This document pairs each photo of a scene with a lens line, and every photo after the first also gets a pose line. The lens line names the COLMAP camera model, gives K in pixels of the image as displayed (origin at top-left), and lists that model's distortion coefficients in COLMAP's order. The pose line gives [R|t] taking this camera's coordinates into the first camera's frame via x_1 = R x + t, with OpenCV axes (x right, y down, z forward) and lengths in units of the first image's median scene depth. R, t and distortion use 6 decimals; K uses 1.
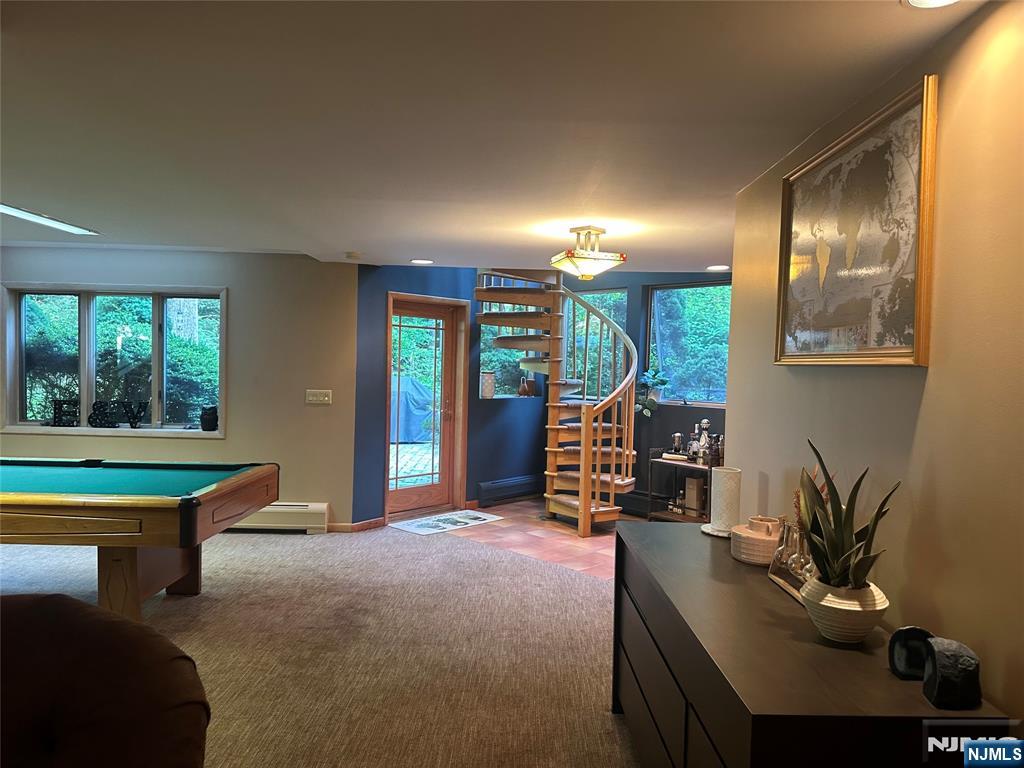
lens RADIAL K [[698.2, 0, 520.5], [0, 698.2, 389.1], [0, 0, 1]] dist [0.081603, -0.139613]
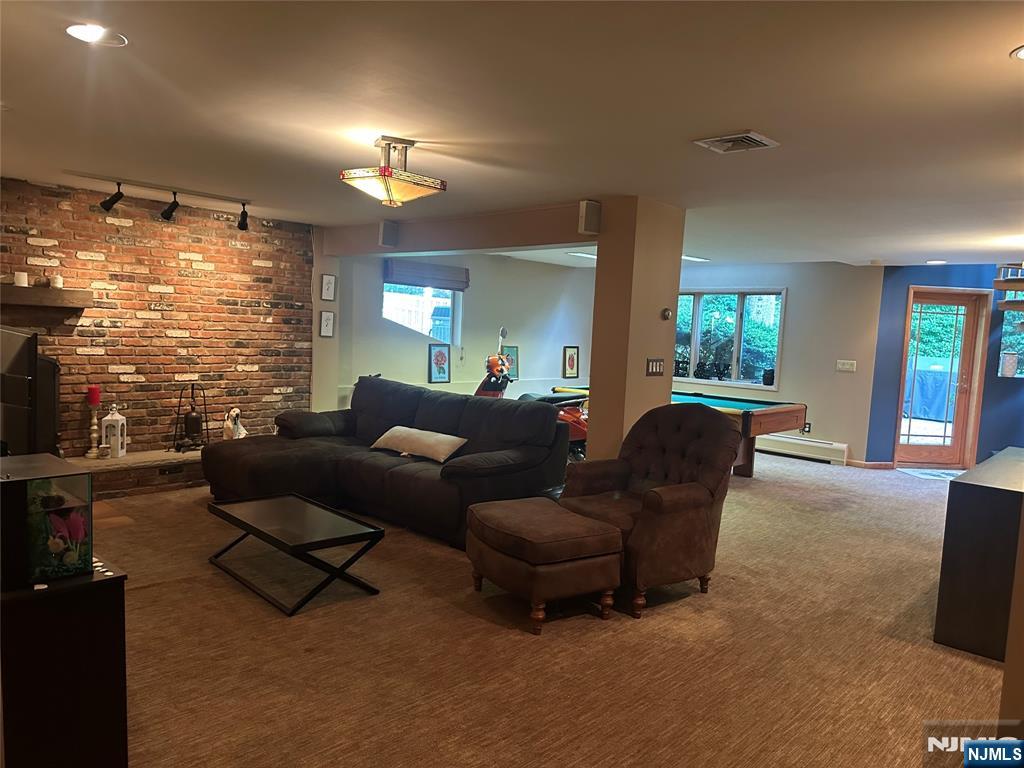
lens RADIAL K [[698.2, 0, 520.5], [0, 698.2, 389.1], [0, 0, 1]] dist [0.081603, -0.139613]
pose [[0.713876, 0.071344, -0.696628, 0.203823], [-0.053984, 0.997443, 0.046831, 0.024975], [0.698188, 0.004175, 0.715902, -0.390496]]
